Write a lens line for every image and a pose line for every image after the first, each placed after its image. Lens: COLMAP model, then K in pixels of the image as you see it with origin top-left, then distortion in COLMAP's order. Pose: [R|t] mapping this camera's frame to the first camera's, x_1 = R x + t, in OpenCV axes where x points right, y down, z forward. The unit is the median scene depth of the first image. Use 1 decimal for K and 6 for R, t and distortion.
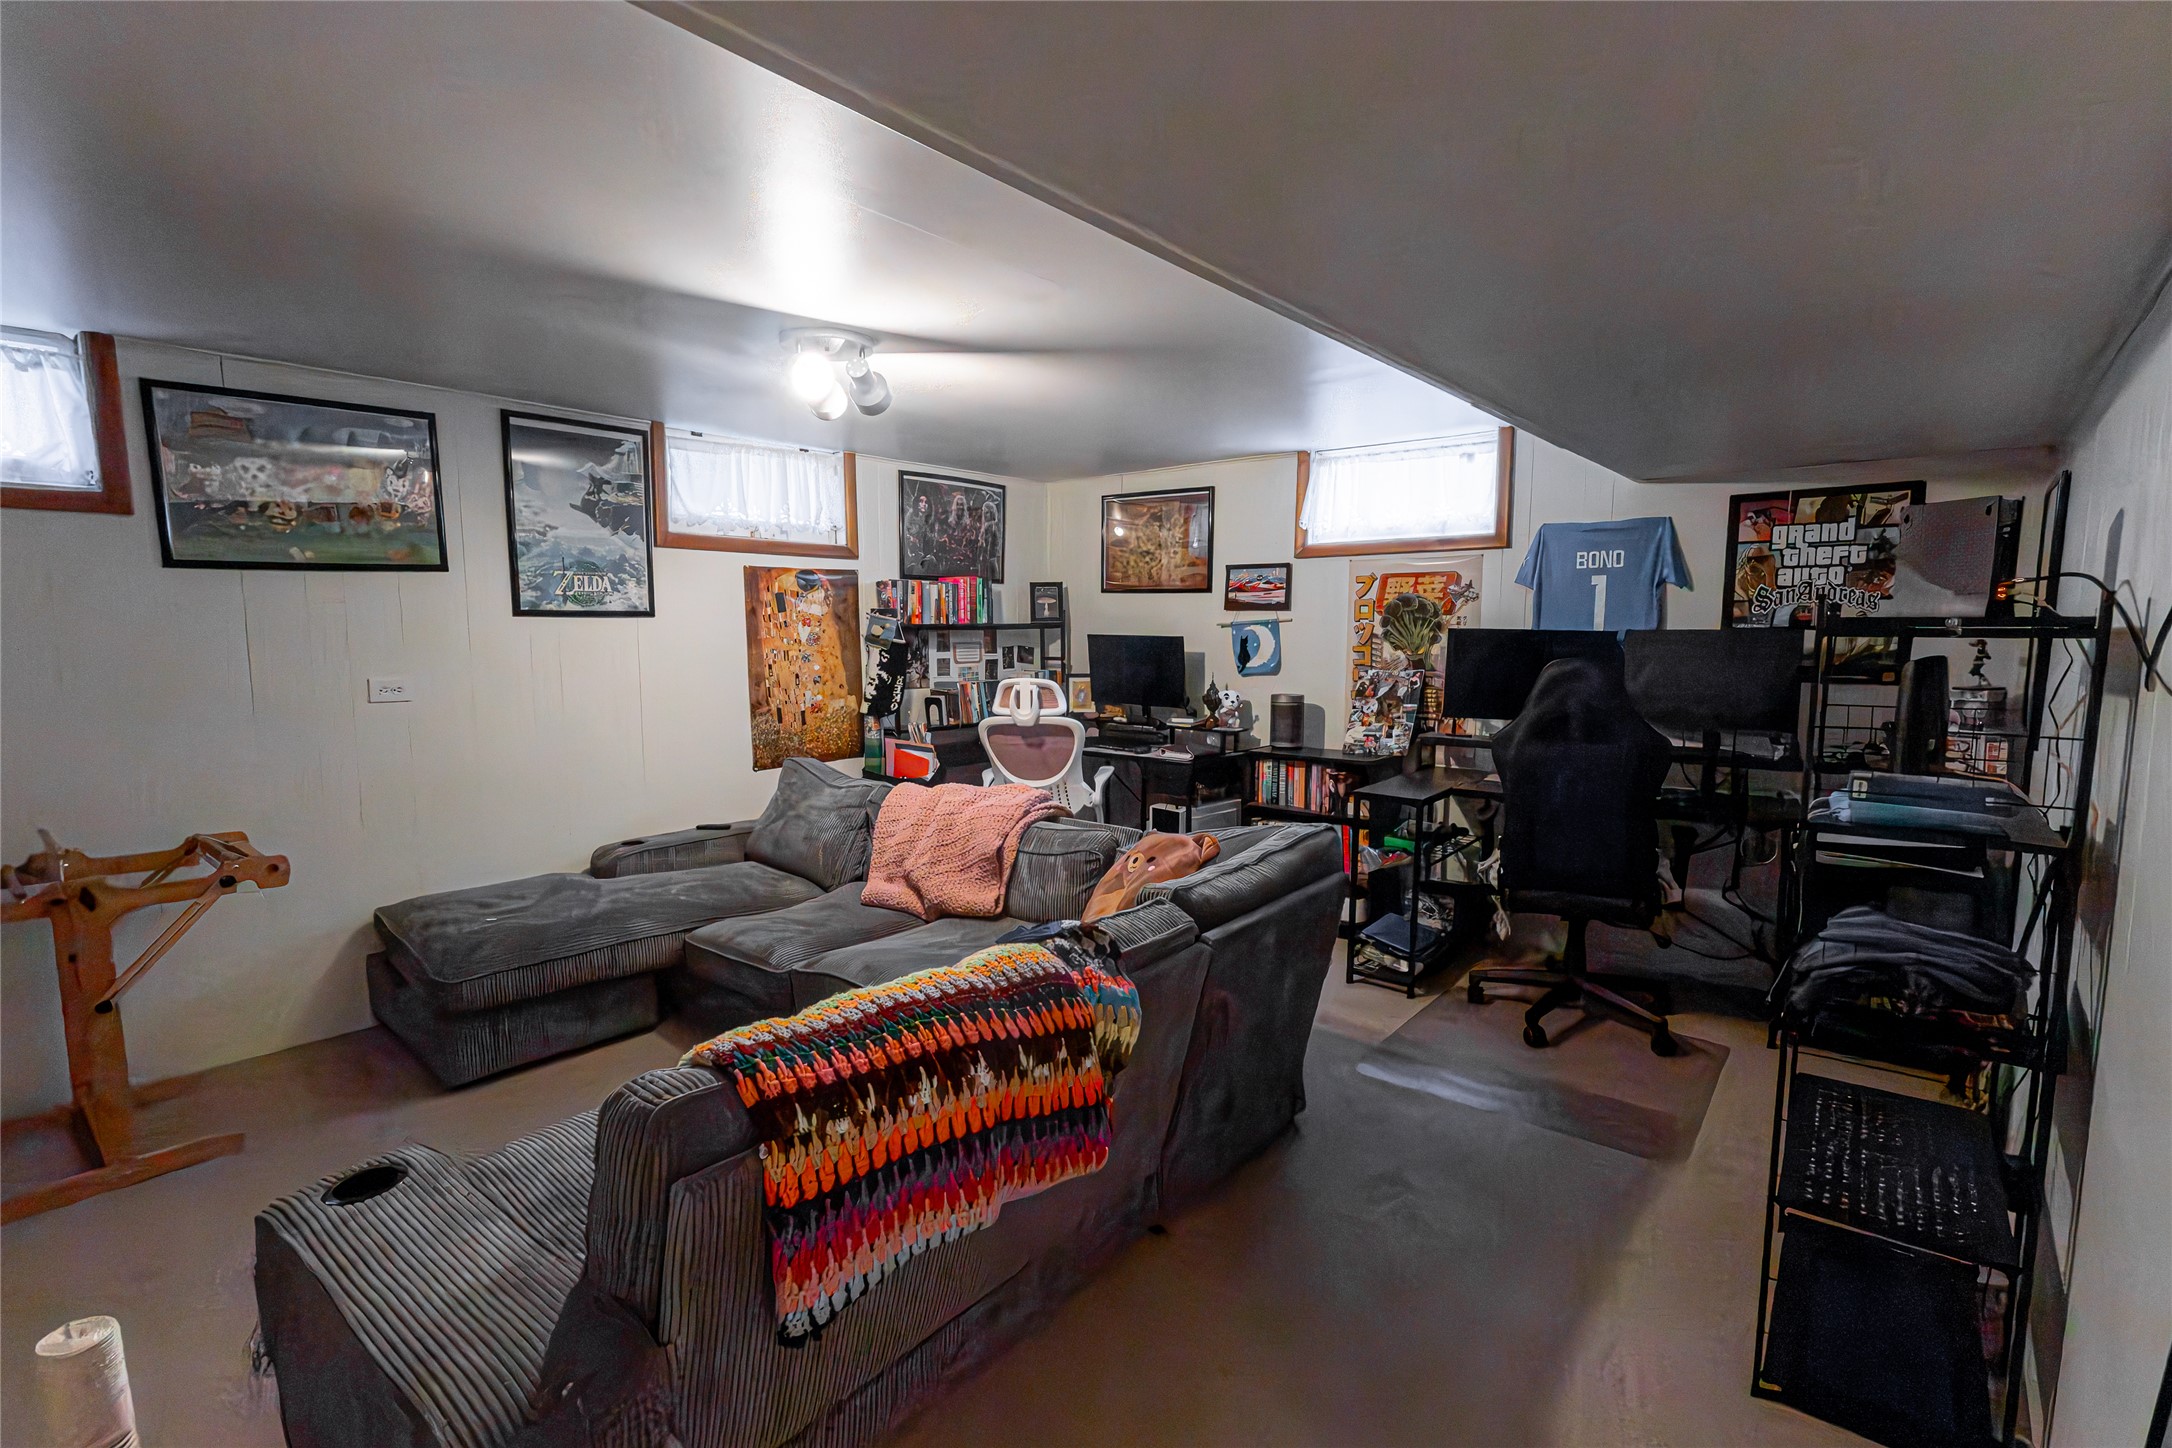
lens RADIAL K [[998.5, 0, 1087.1], [0, 998.5, 733.1], [0, 0, 1]] dist [0.003397, 0.001051]
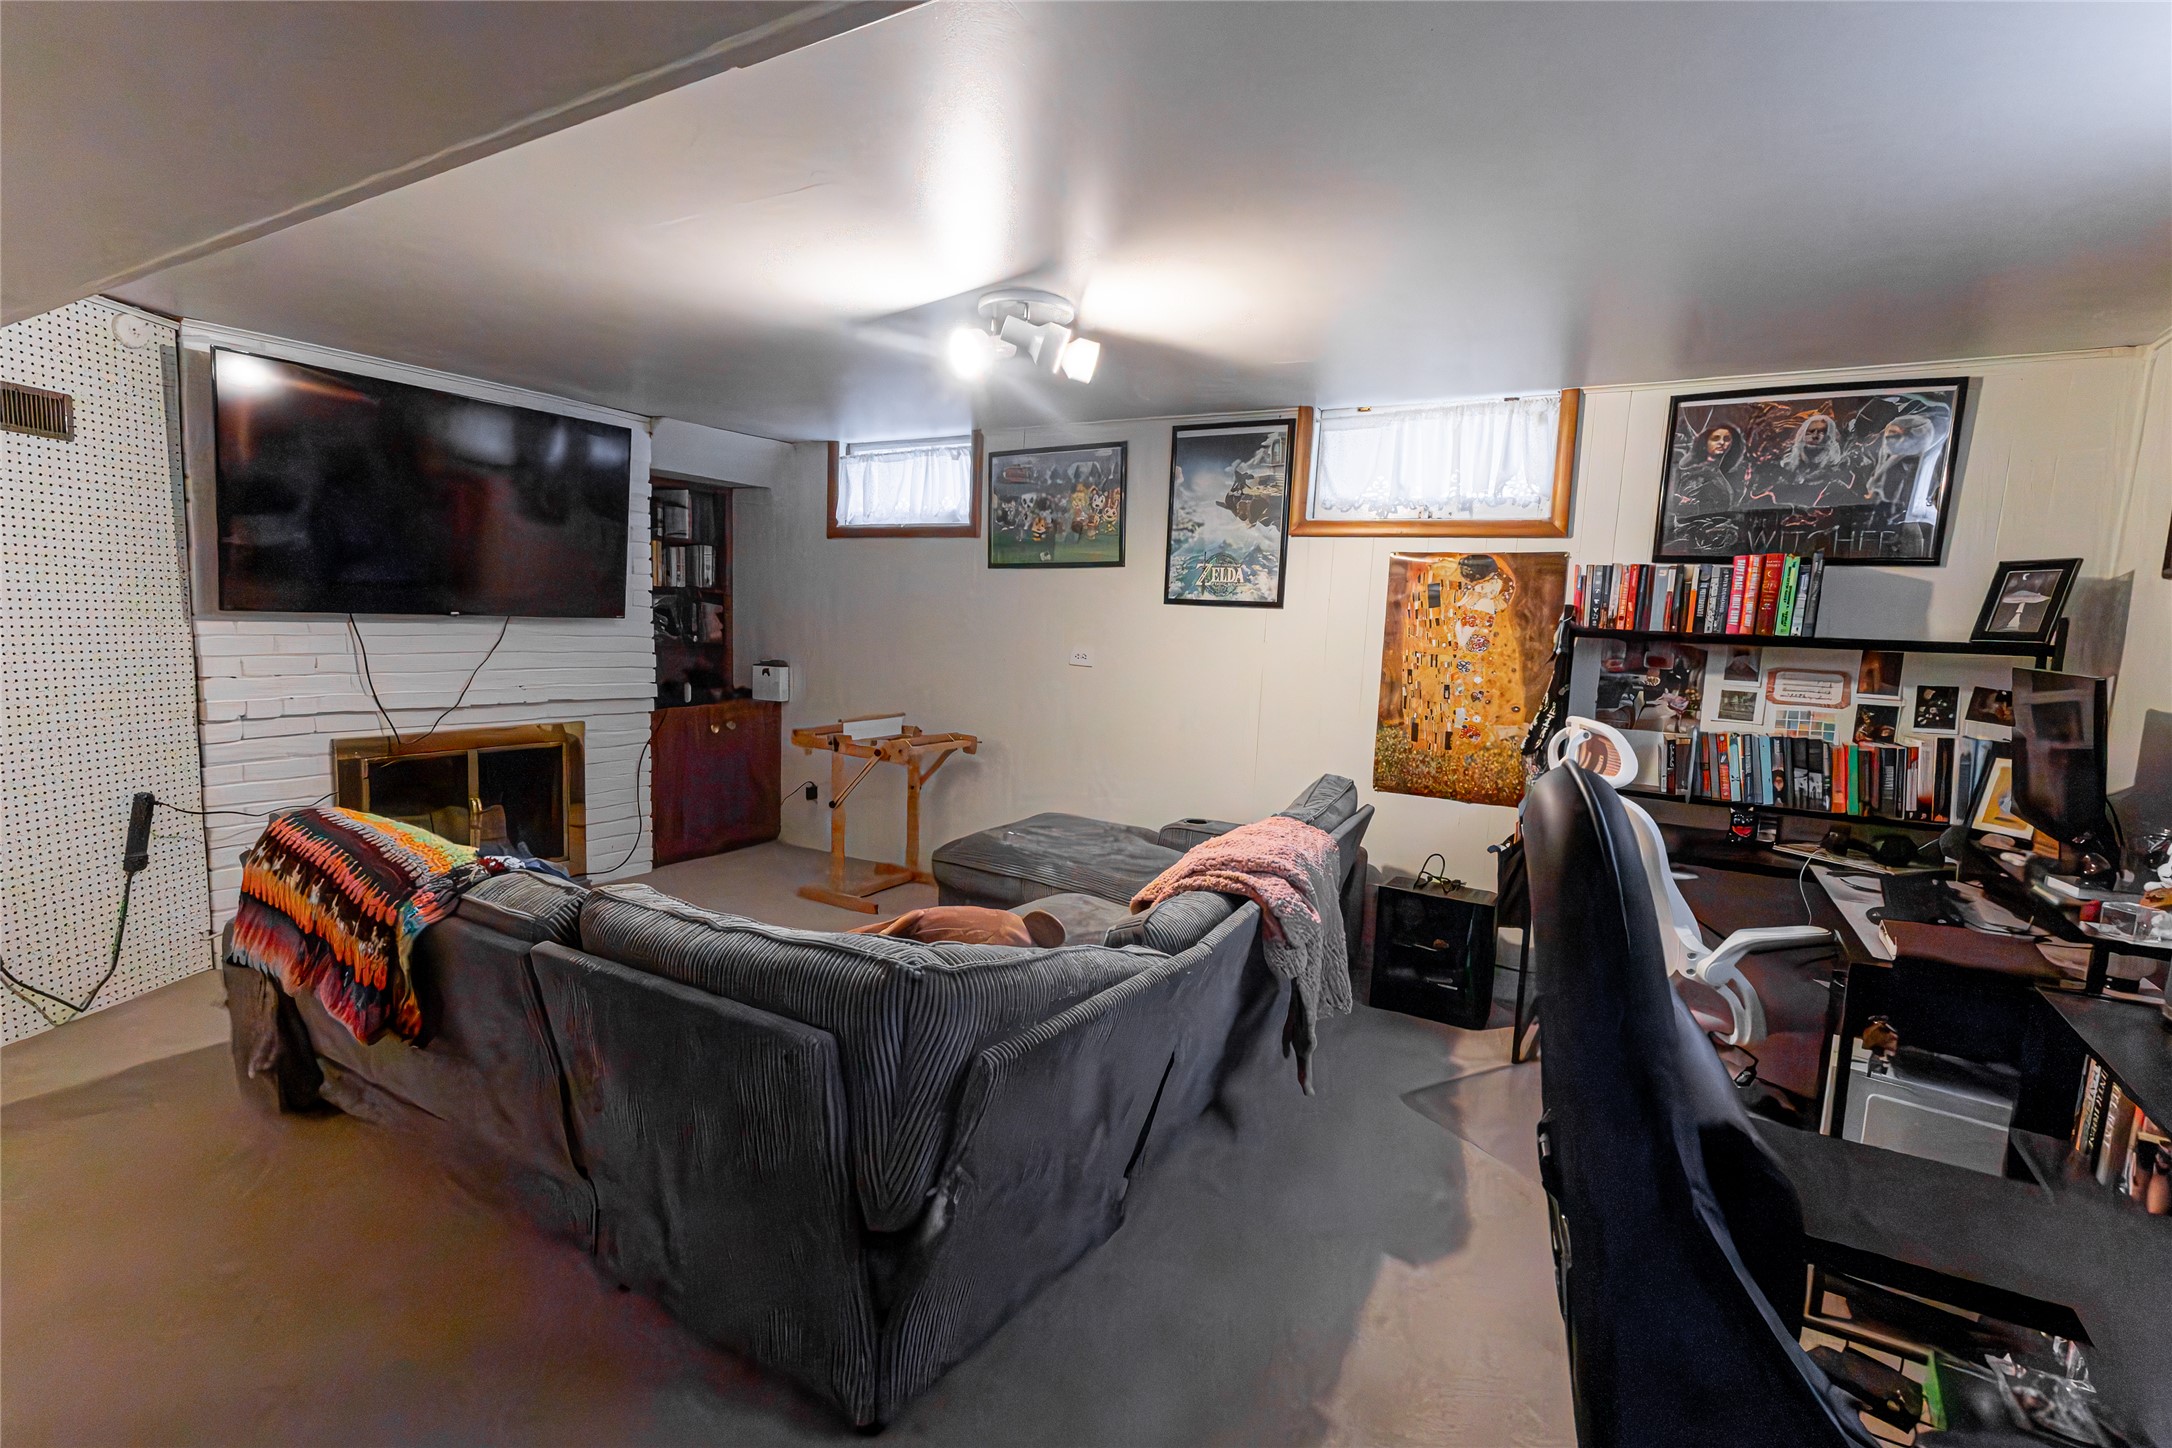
lens RADIAL K [[998.5, 0, 1082.7], [0, 998.5, 729.4], [0, 0, 1]] dist [0.003397, 0.001051]
pose [[0.154212, 0.121294, -0.980564, 0.474534], [-0.151932, 0.983544, 0.097768, -0.060546], [0.976287, 0.133902, 0.170103, 0.608540]]
